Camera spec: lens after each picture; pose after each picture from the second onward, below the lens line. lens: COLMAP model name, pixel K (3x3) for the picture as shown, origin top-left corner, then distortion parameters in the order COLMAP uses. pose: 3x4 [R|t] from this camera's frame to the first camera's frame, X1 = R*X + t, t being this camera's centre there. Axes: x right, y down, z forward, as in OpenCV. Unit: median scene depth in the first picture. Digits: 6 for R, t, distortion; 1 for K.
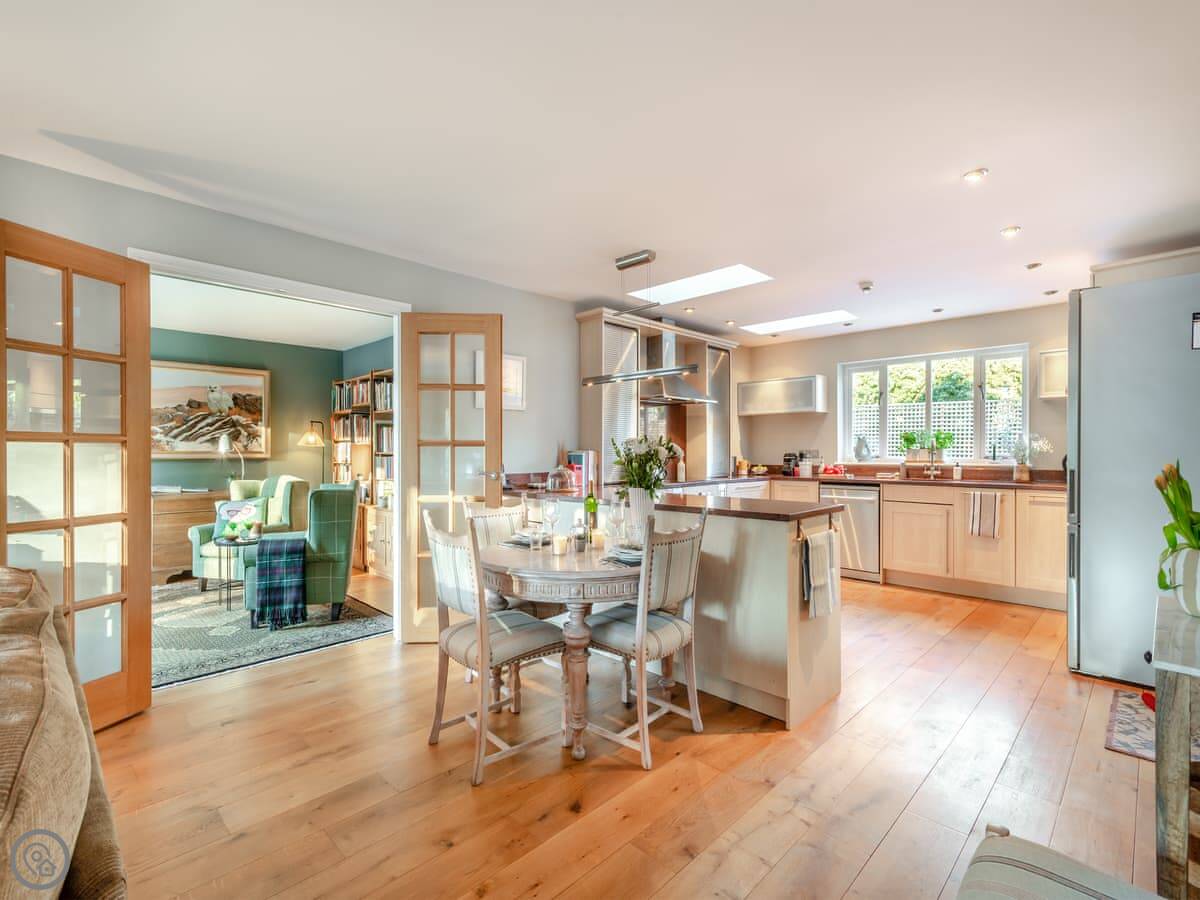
lens RADIAL K [[552.8, 0, 603.9], [0, 552.8, 453.6], [0, 0, 1]] dist [0.015183, -0.000435]
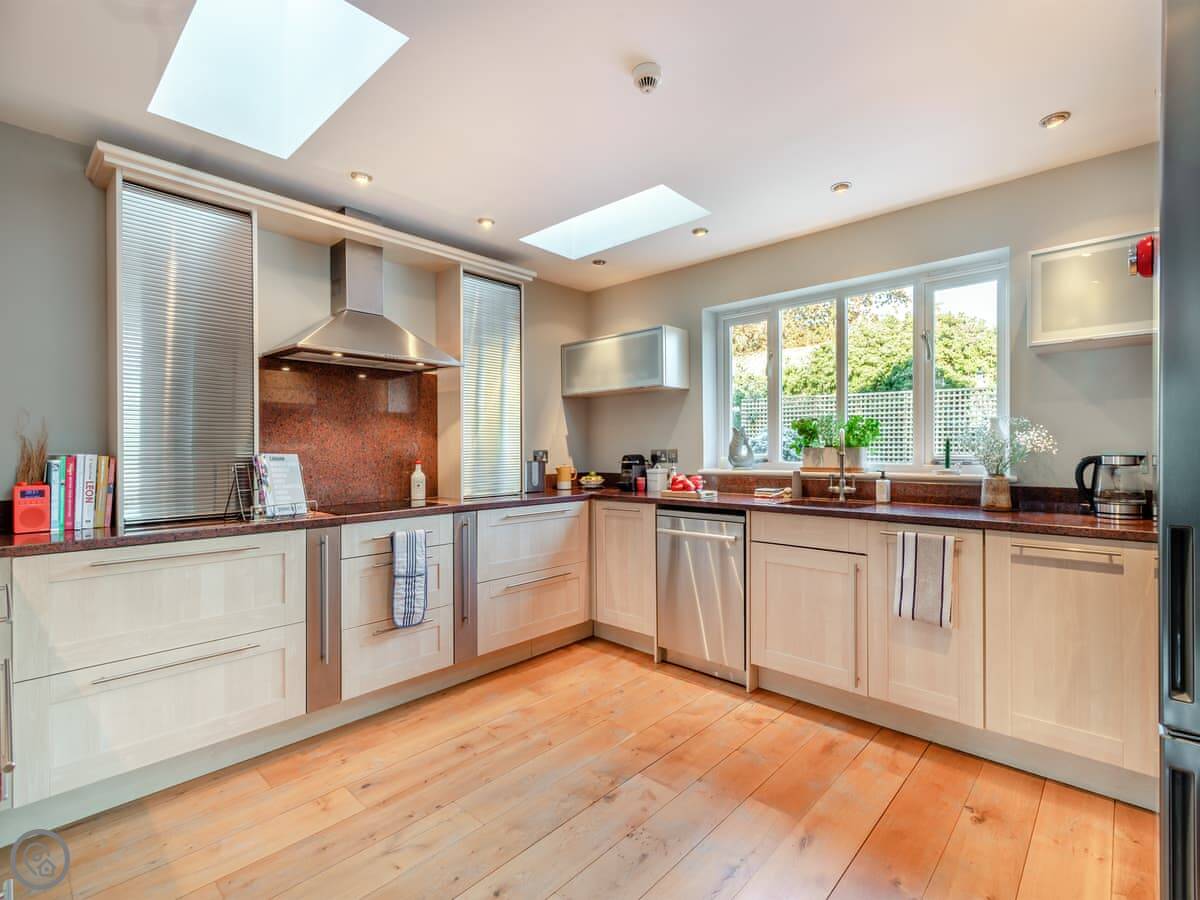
lens RADIAL K [[552.8, 0, 600.8], [0, 552.8, 453.7], [0, 0, 1]] dist [0.015183, -0.000435]
pose [[0.999745, -0.004234, 0.022188, 0.330529], [0.004175, 0.999988, 0.002720, -0.004292], [-0.022199, -0.002627, 0.999750, 0.437641]]
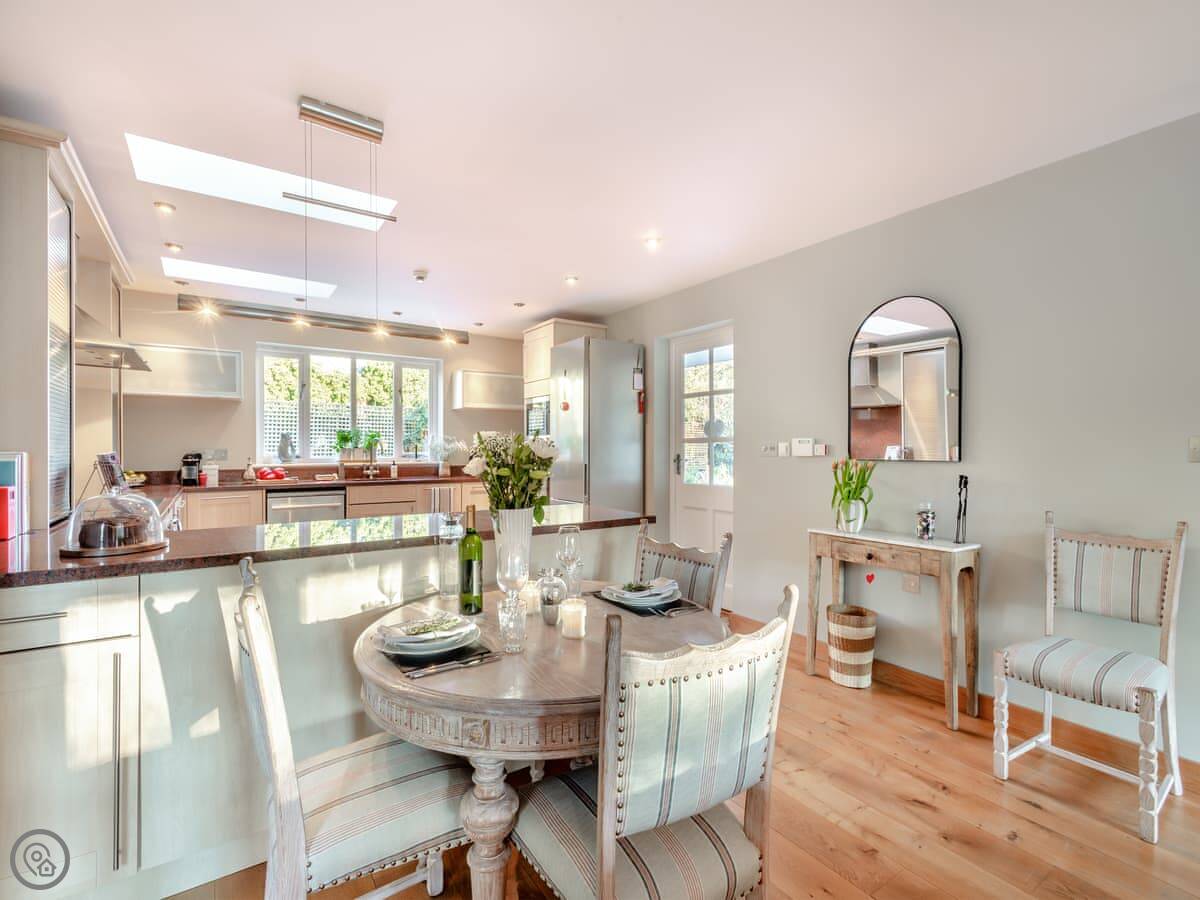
lens RADIAL K [[552.8, 0, 603.9], [0, 552.8, 449.6], [0, 0, 1]] dist [0.015183, -0.000435]
pose [[0.194054, 0.002211, 0.980988, -0.297979], [0.005321, 0.999980, -0.003307, -0.000500], [-0.980976, 0.005861, 0.194039, 0.397488]]
